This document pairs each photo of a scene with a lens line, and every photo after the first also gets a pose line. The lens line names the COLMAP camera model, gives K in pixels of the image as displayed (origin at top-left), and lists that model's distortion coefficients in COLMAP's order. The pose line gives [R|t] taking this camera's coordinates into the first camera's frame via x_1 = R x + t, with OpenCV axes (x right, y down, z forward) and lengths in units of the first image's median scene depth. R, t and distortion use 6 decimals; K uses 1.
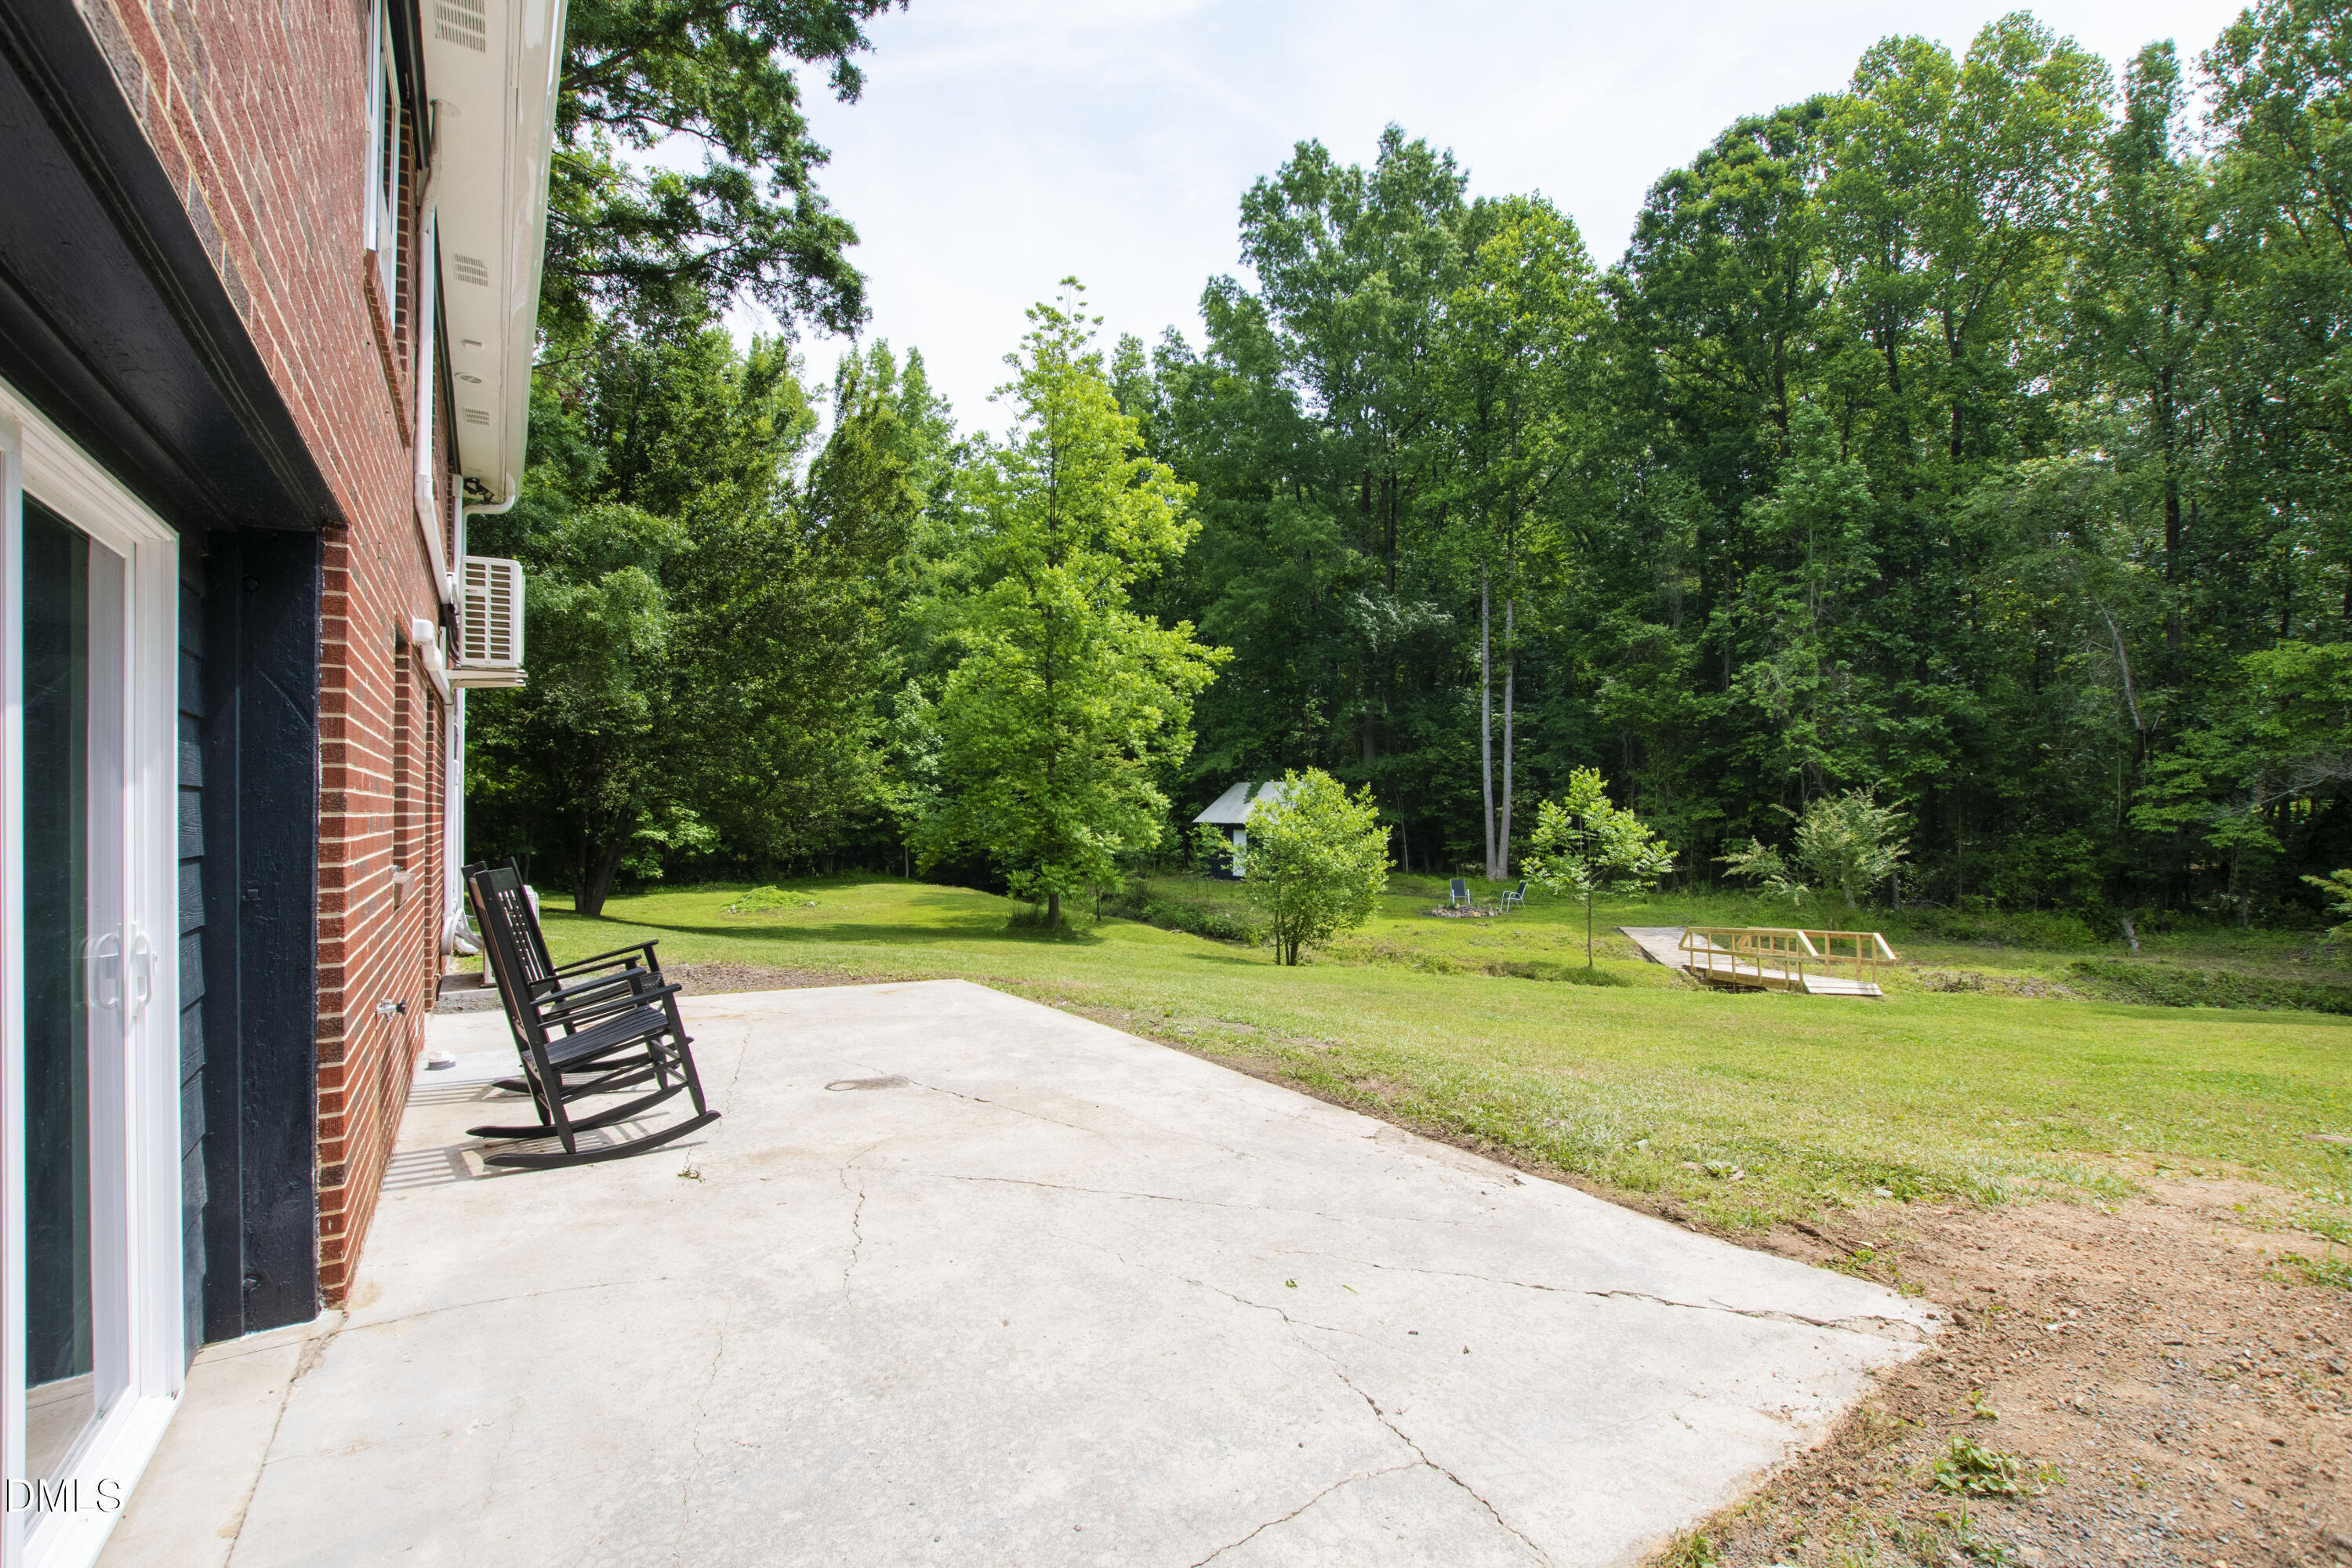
lens RADIAL K [[1035.7, 0, 1185.7], [0, 1035.7, 798.0], [0, 0, 1]] dist [-0.020645, -0.000189]
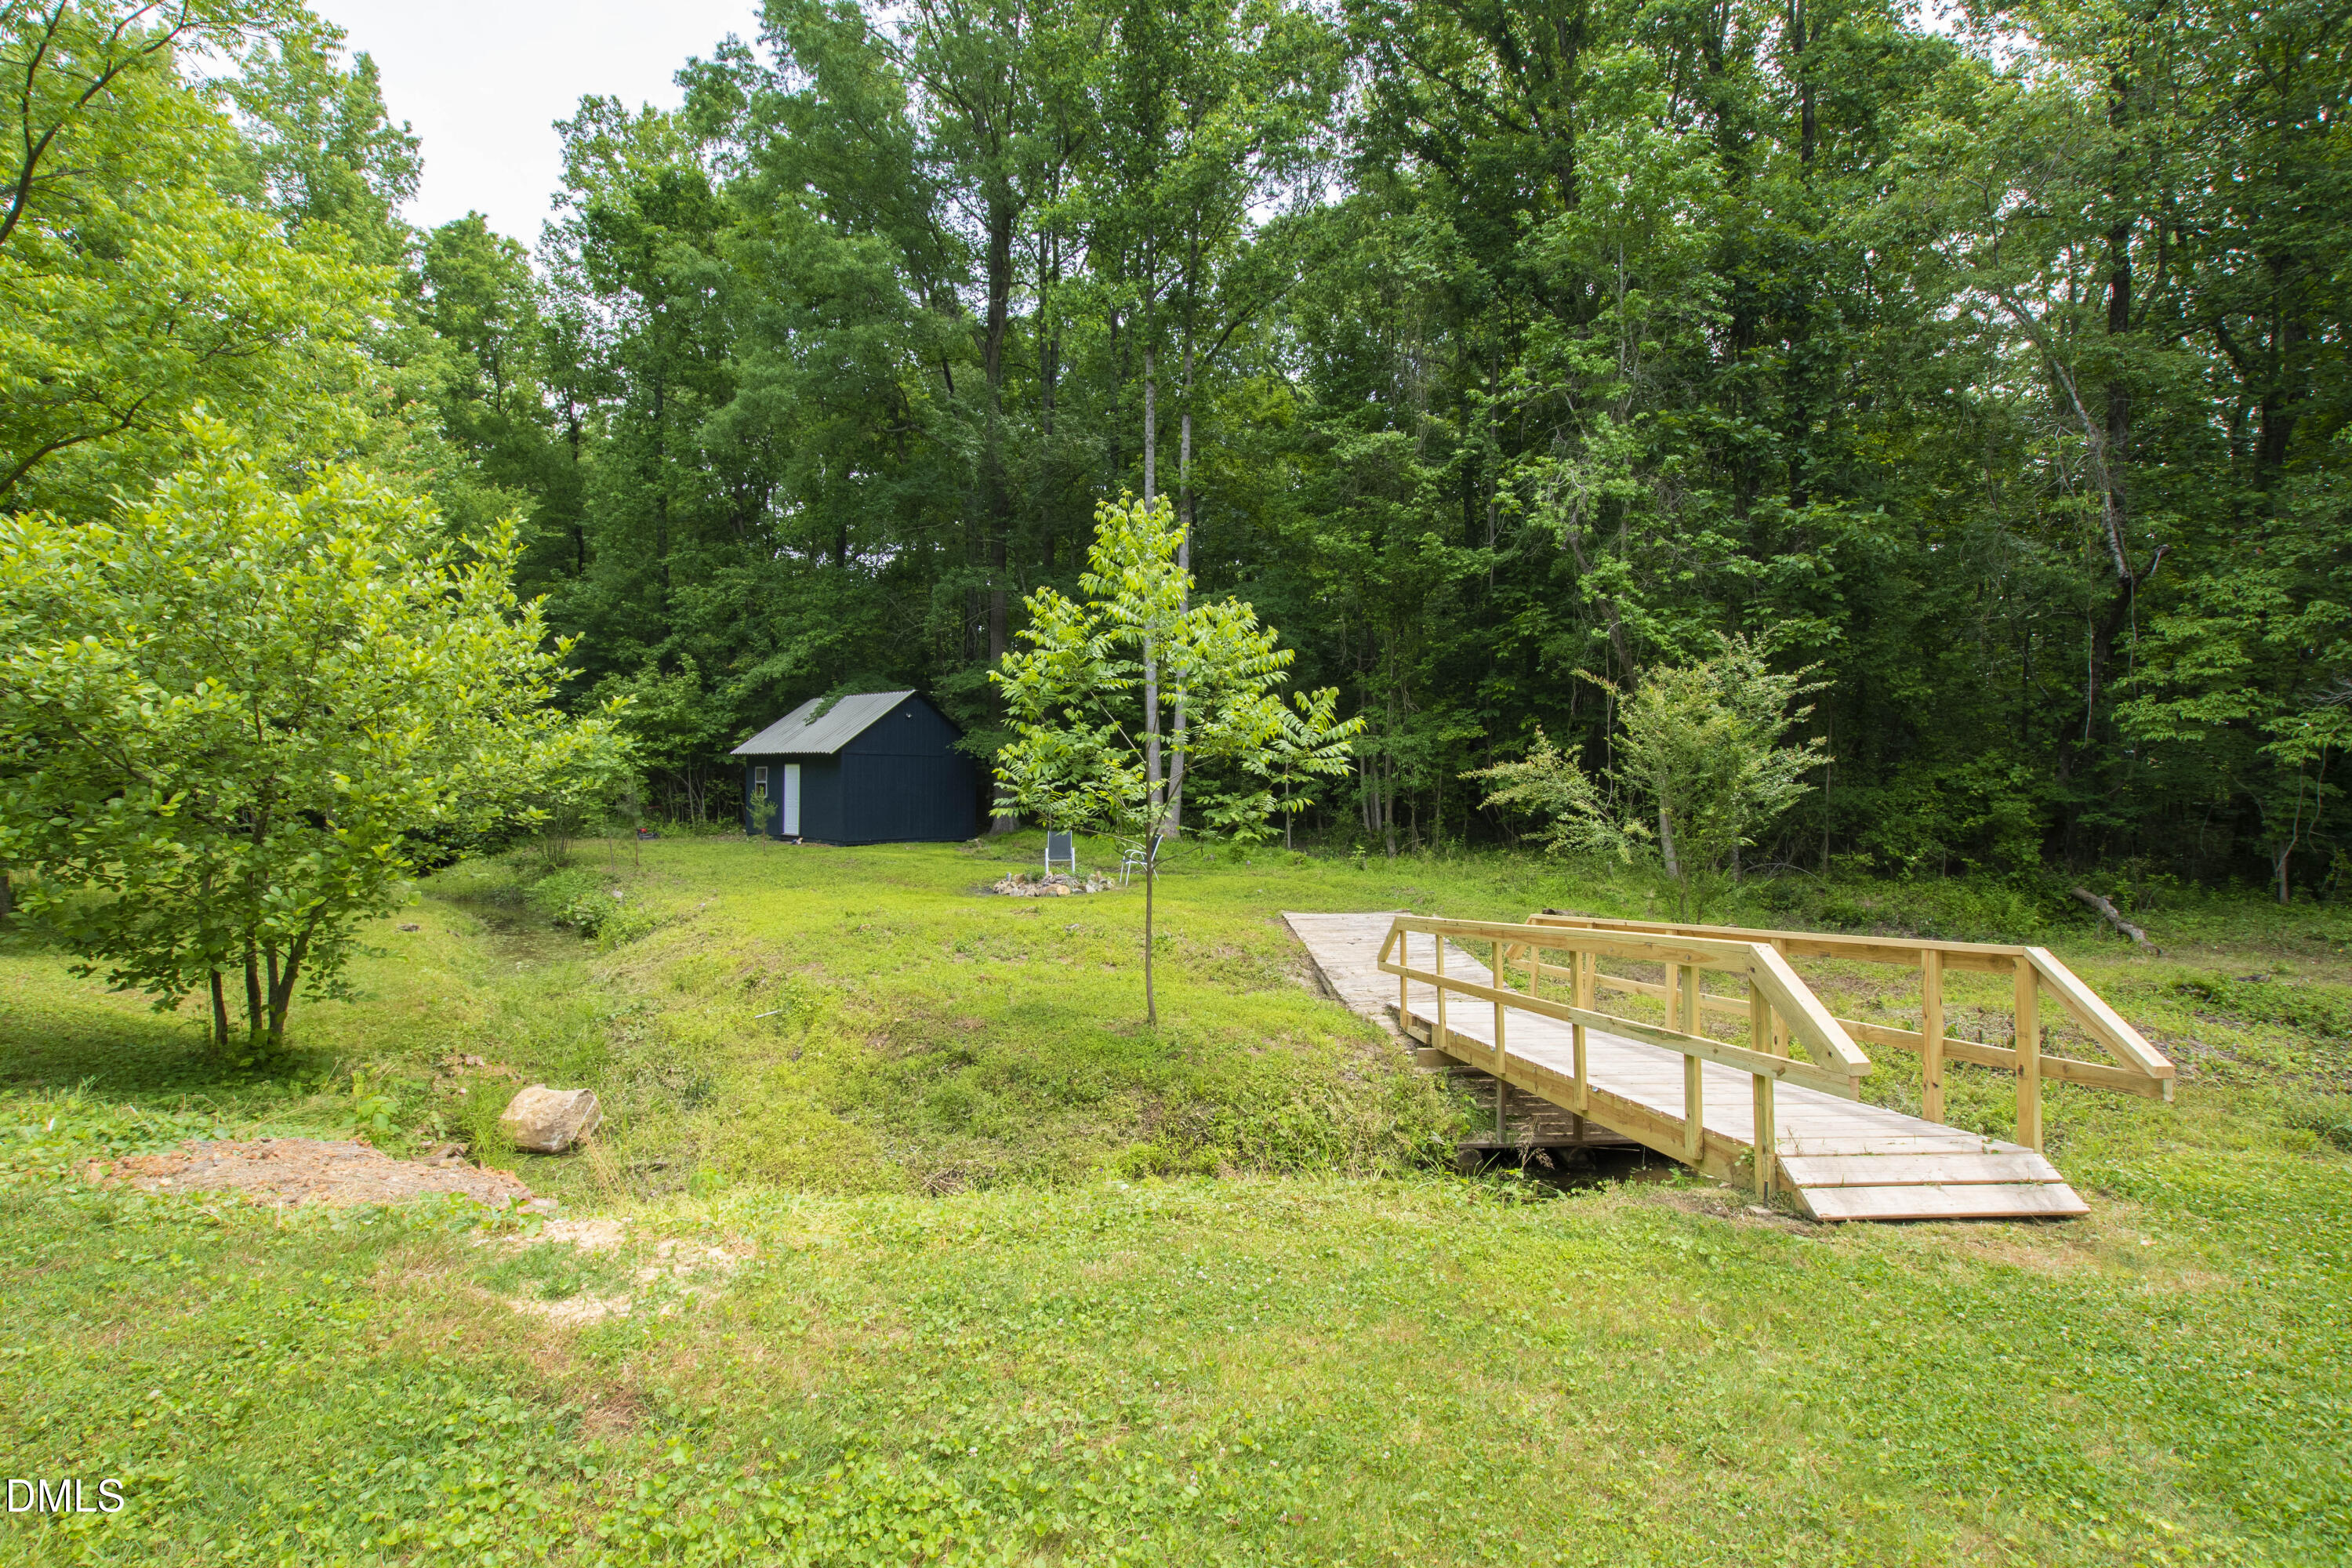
lens RADIAL K [[1036.2, 0, 1176.0], [0, 1036.2, 784.0], [0, 0, 1]] dist [-0.021065, 0.000047]
pose [[0.982133, 0.009694, 0.187938, 0.279427], [-0.010559, 0.999938, 0.003602, 0.062292], [-0.187891, -0.005522, 0.982174, 0.529563]]
